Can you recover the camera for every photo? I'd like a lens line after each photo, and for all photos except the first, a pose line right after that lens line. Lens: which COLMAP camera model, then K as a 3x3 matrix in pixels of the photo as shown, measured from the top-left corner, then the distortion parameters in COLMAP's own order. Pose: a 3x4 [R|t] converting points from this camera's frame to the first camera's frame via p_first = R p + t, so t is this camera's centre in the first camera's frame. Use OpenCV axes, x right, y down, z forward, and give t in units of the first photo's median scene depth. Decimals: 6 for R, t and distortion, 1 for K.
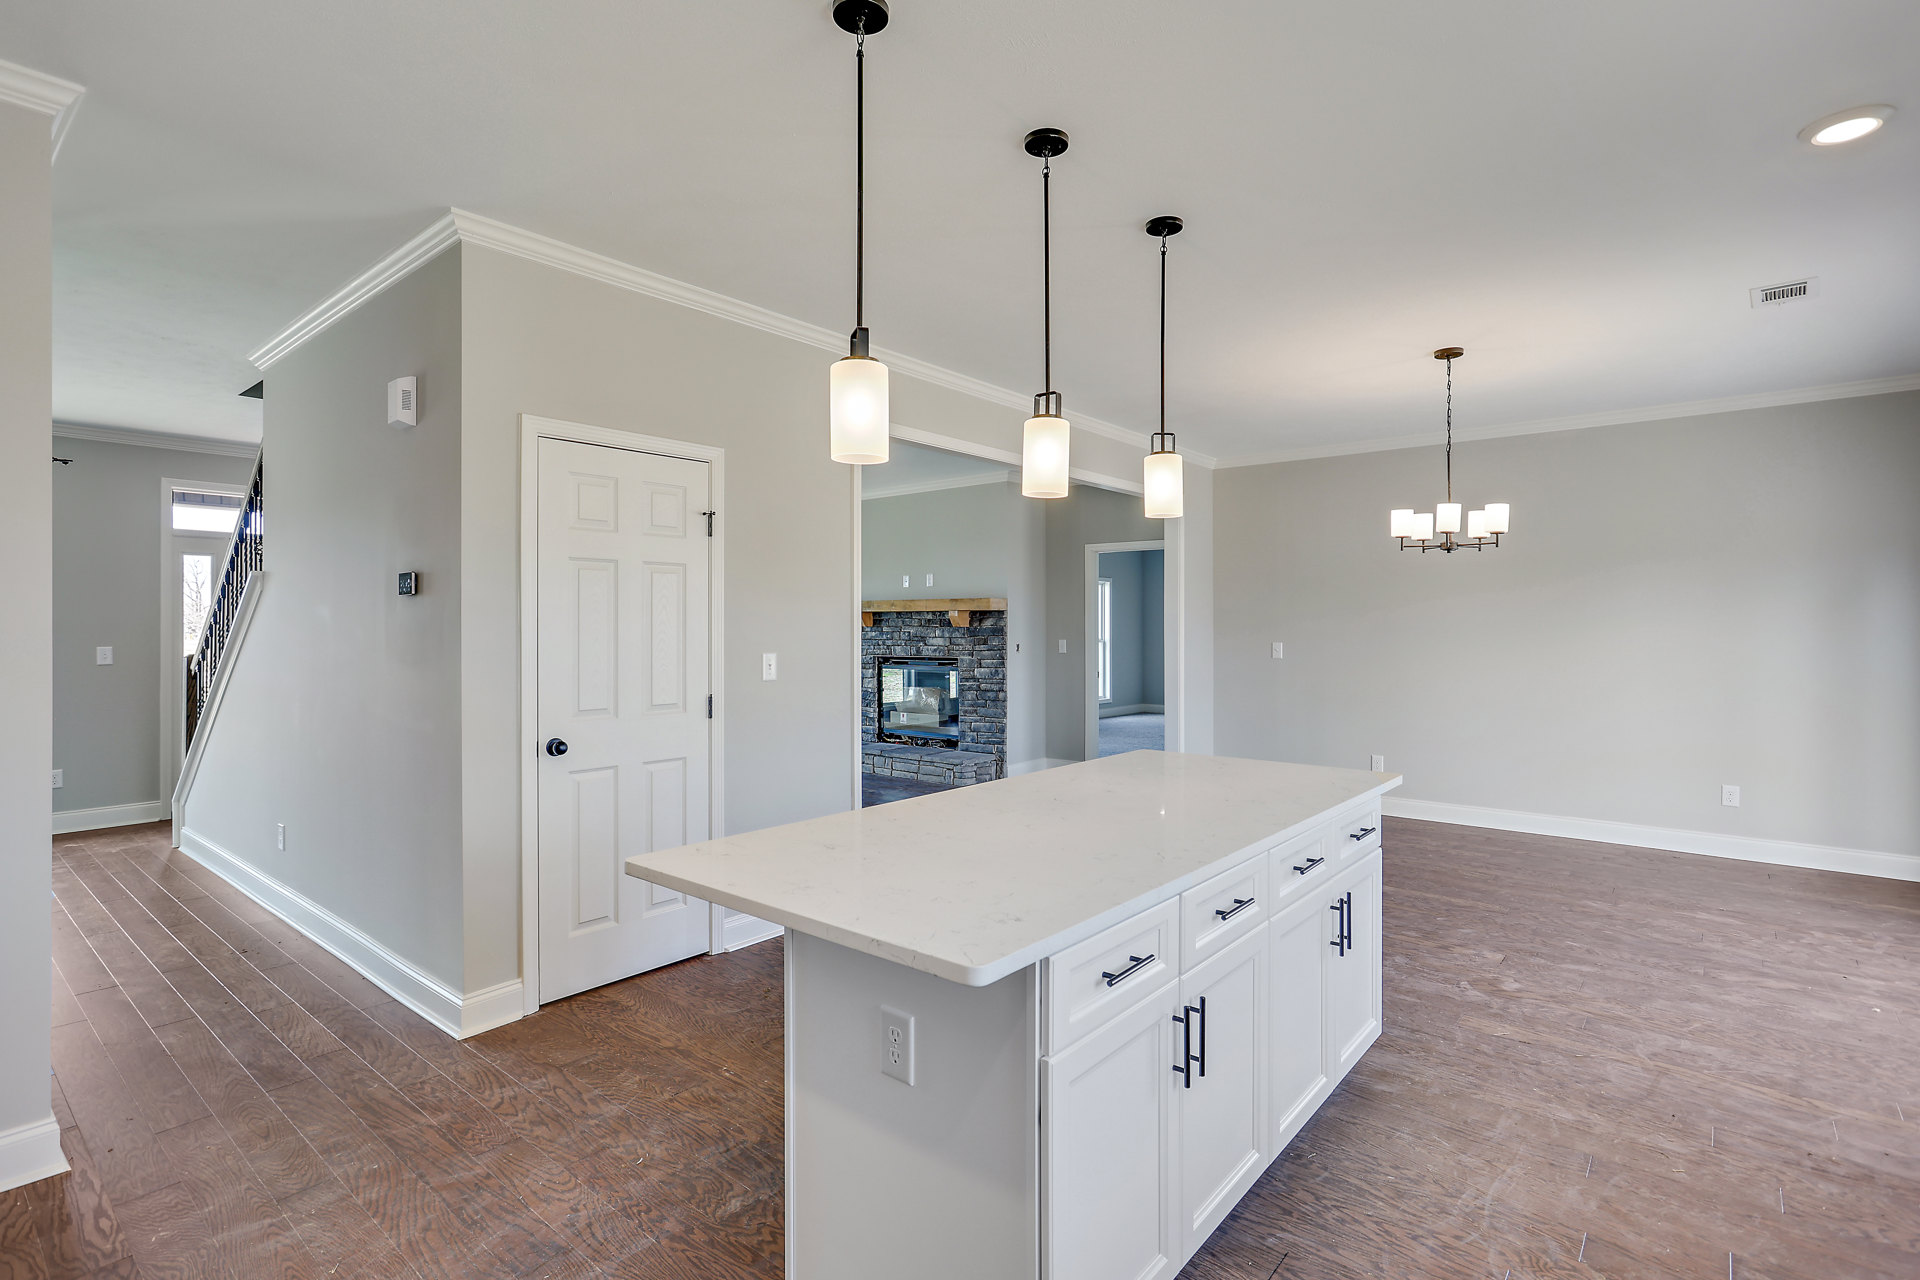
lens RADIAL K [[920.9, 0, 966.7], [0, 920.9, 629.5], [0, 0, 1]] dist [-0.001353, 0.002635]
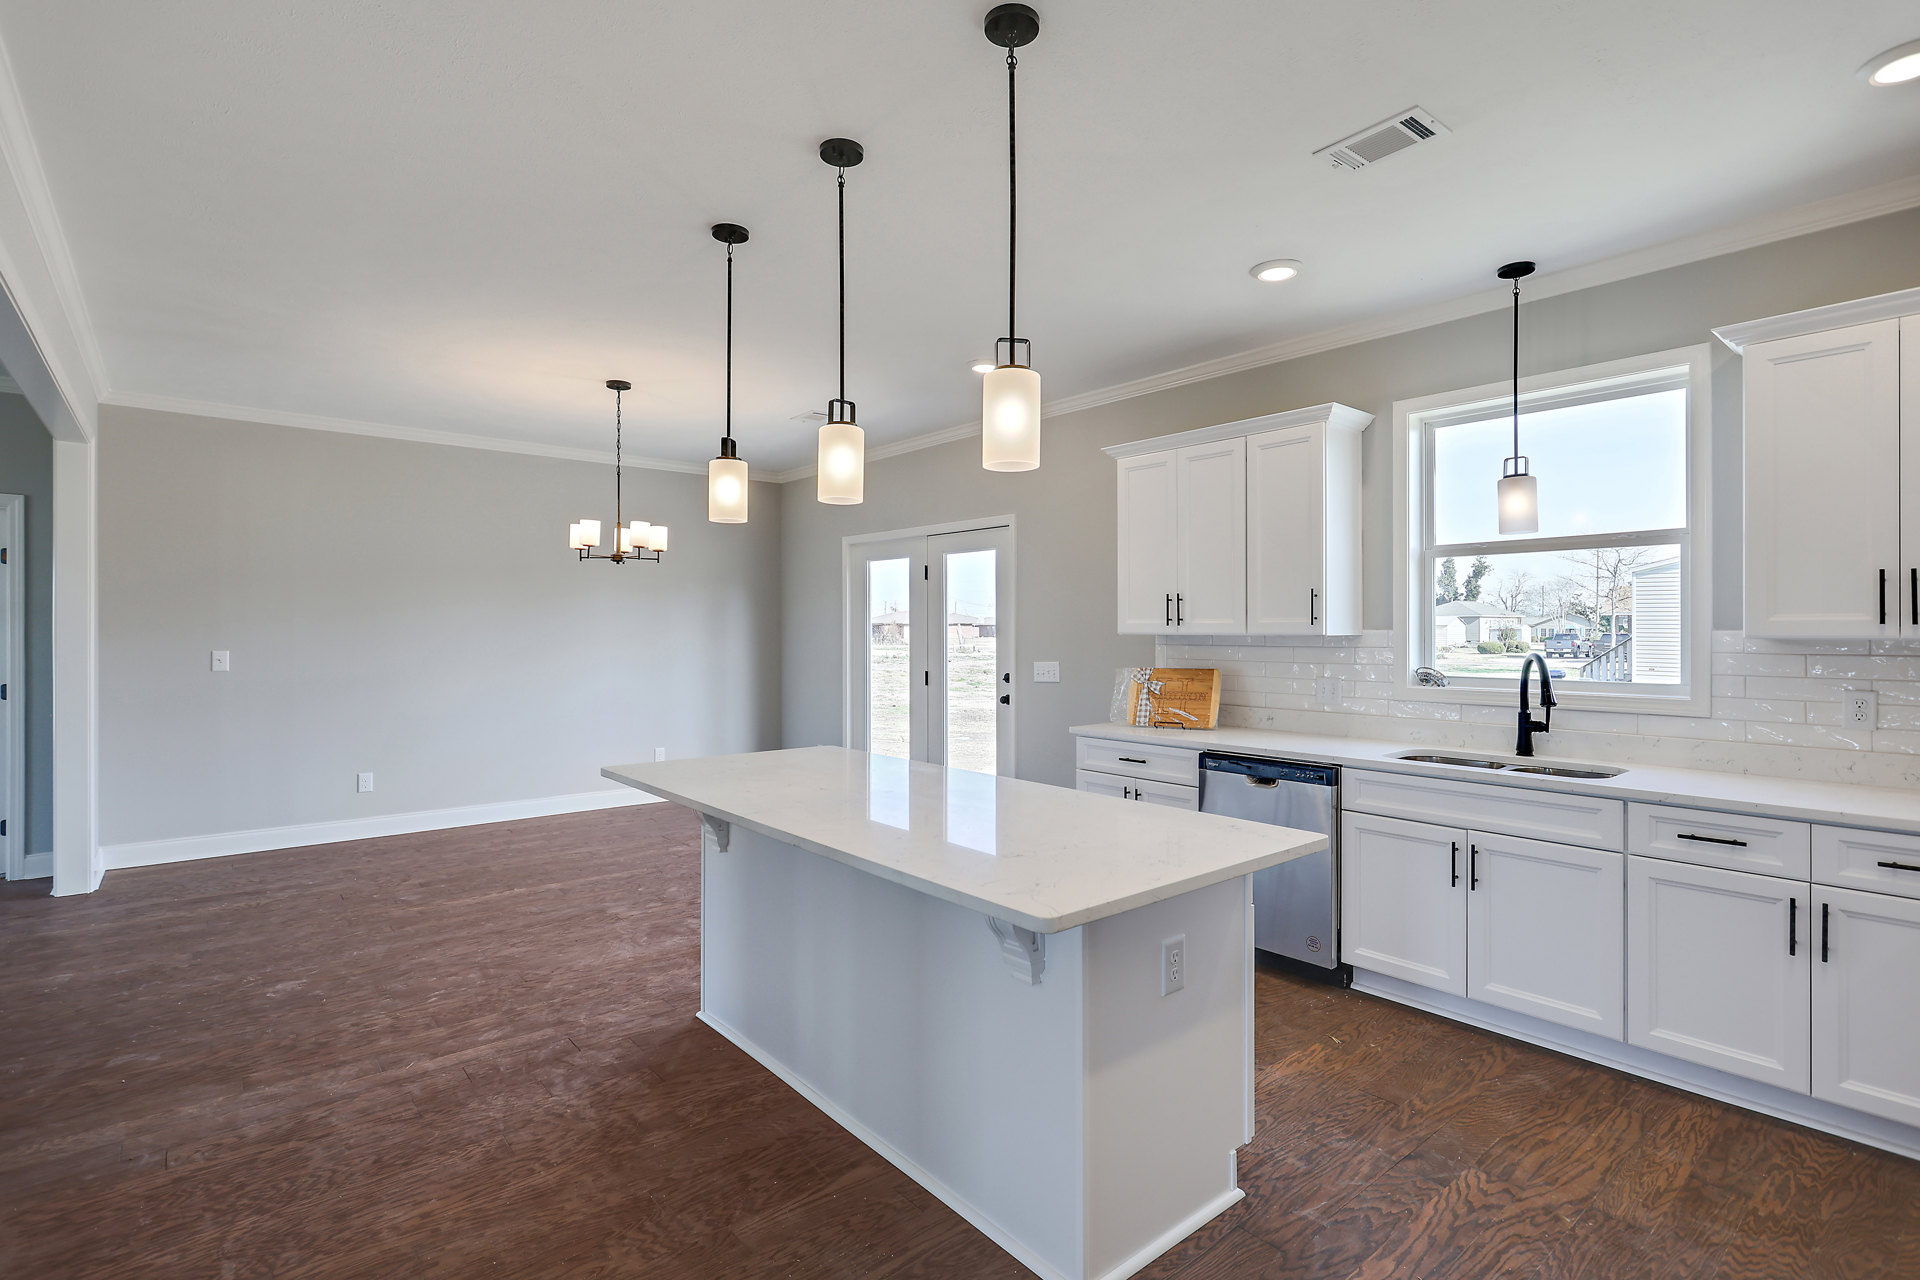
lens RADIAL K [[920.9, 0, 960.9], [0, 920.9, 636.9], [0, 0, 1]] dist [-0.001353, 0.002635]
pose [[0.177834, -0.007841, 0.984029, -0.855545], [0.003137, 0.999968, 0.007401, -0.003636], [-0.984056, 0.001771, 0.177853, 0.672406]]
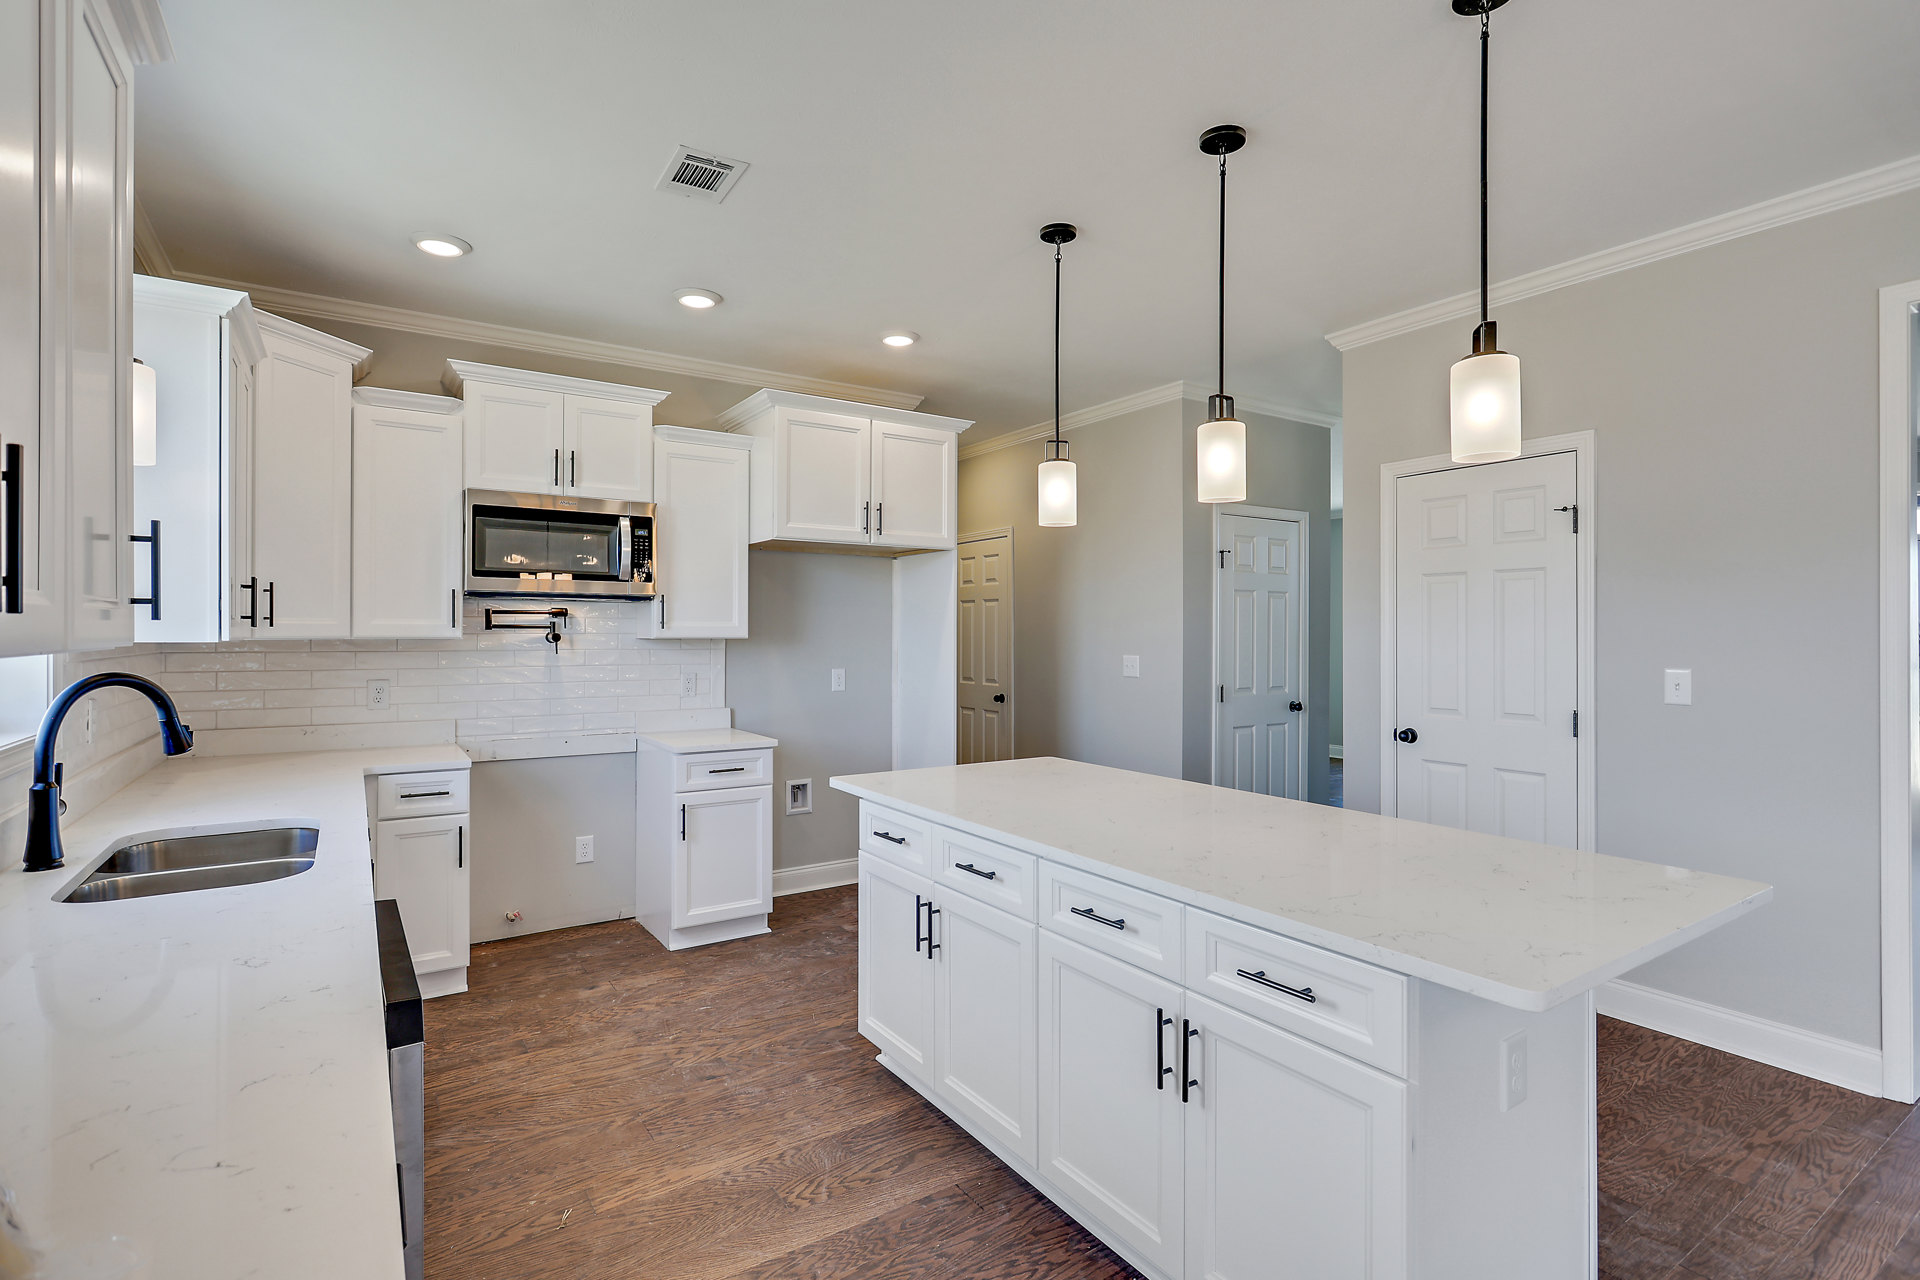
lens RADIAL K [[920.9, 0, 963.4], [0, 920.9, 641.9], [0, 0, 1]] dist [-0.001353, 0.002635]
pose [[-0.284351, 0.009958, -0.958669, 1.069566], [-0.004305, 0.999923, 0.011663, -0.005054], [0.958711, 0.007443, -0.284286, 0.985369]]
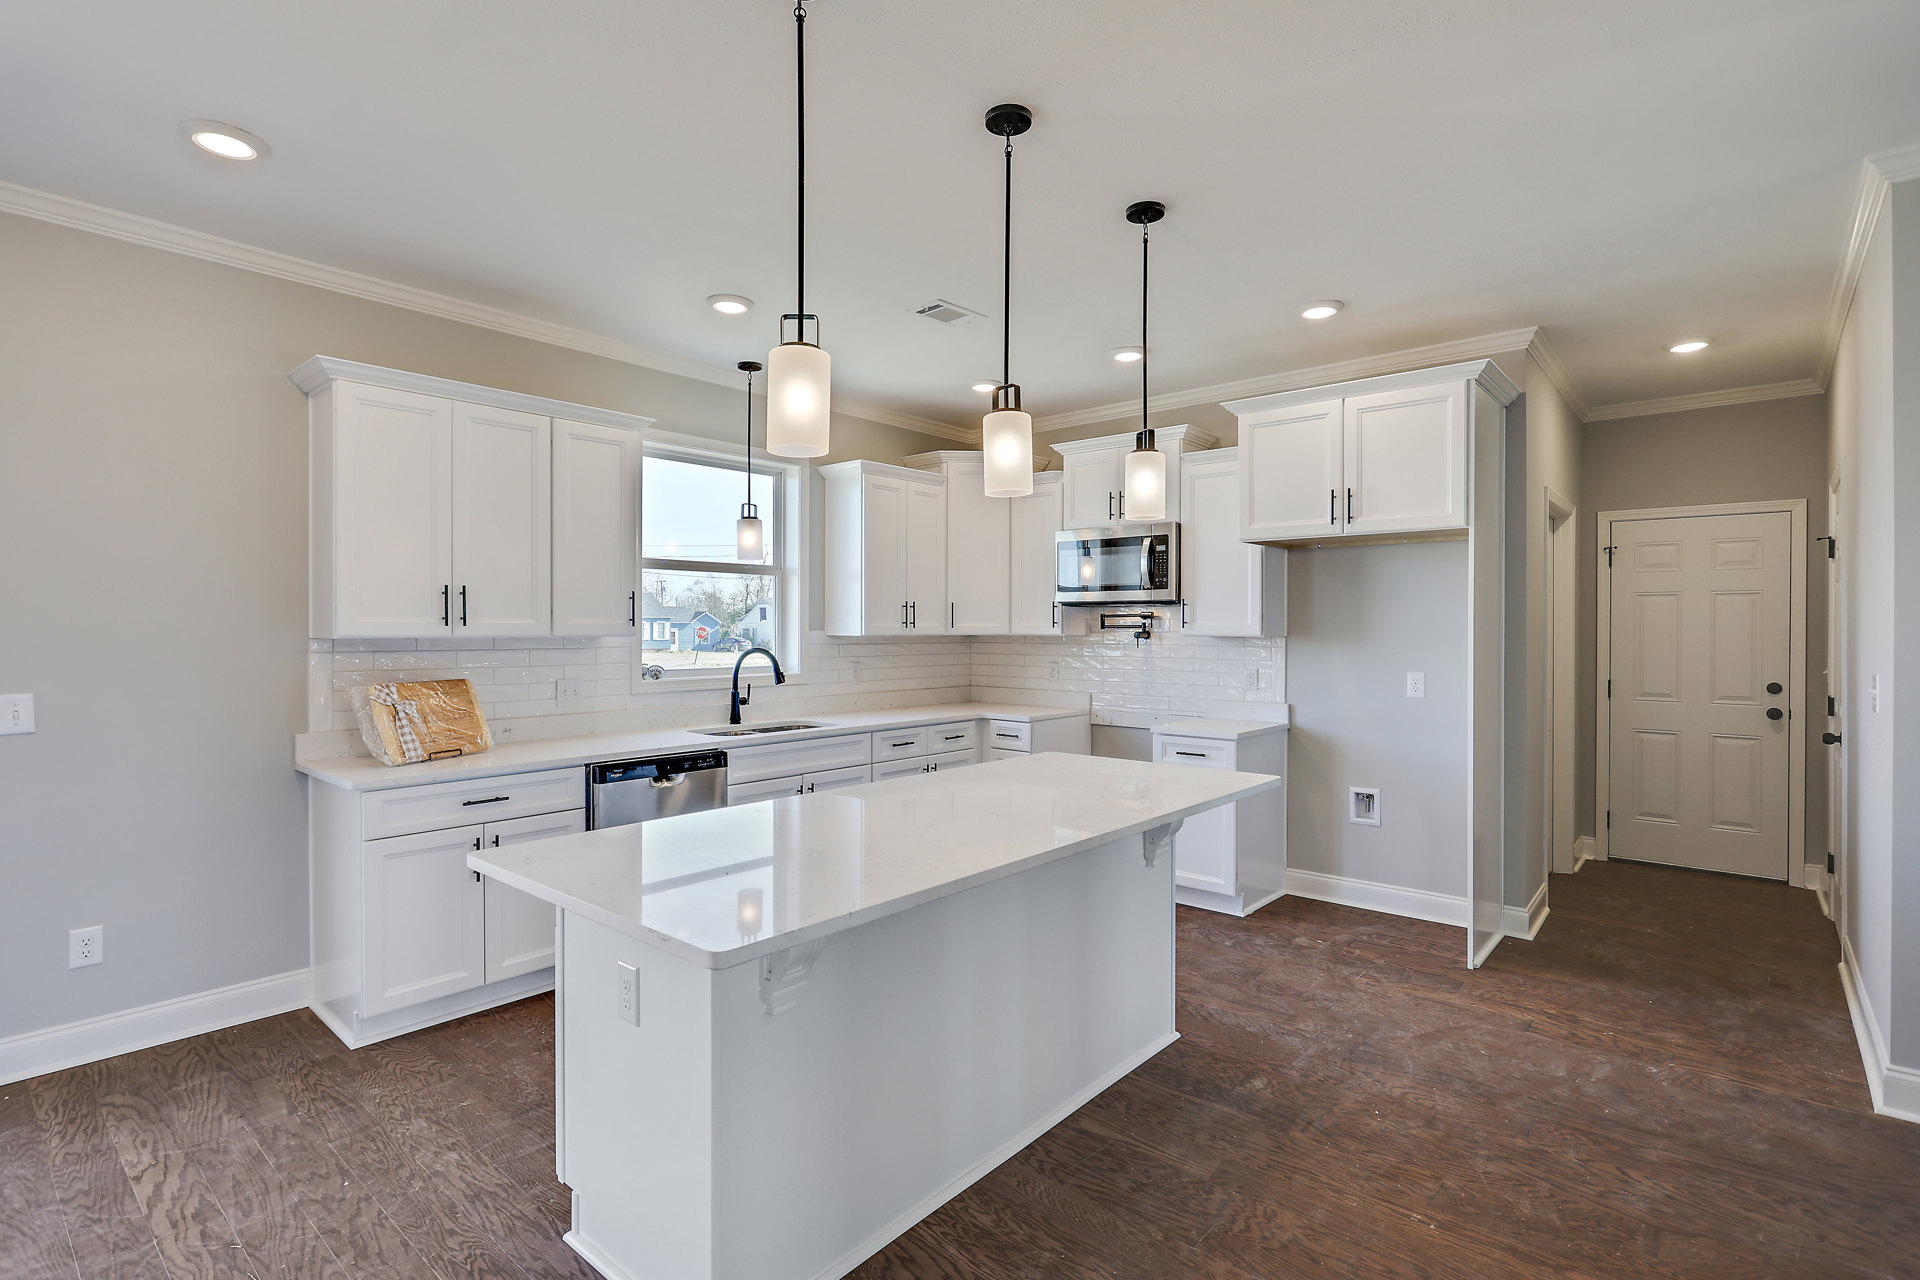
lens RADIAL K [[920.9, 0, 965.3], [0, 920.9, 639.6], [0, 0, 1]] dist [-0.001353, 0.002635]
pose [[-0.999845, -0.000816, 0.017611, 0.111480], [-0.000553, 0.999888, 0.014930, -0.010814], [-0.017621, 0.014918, -0.999733, 1.890725]]
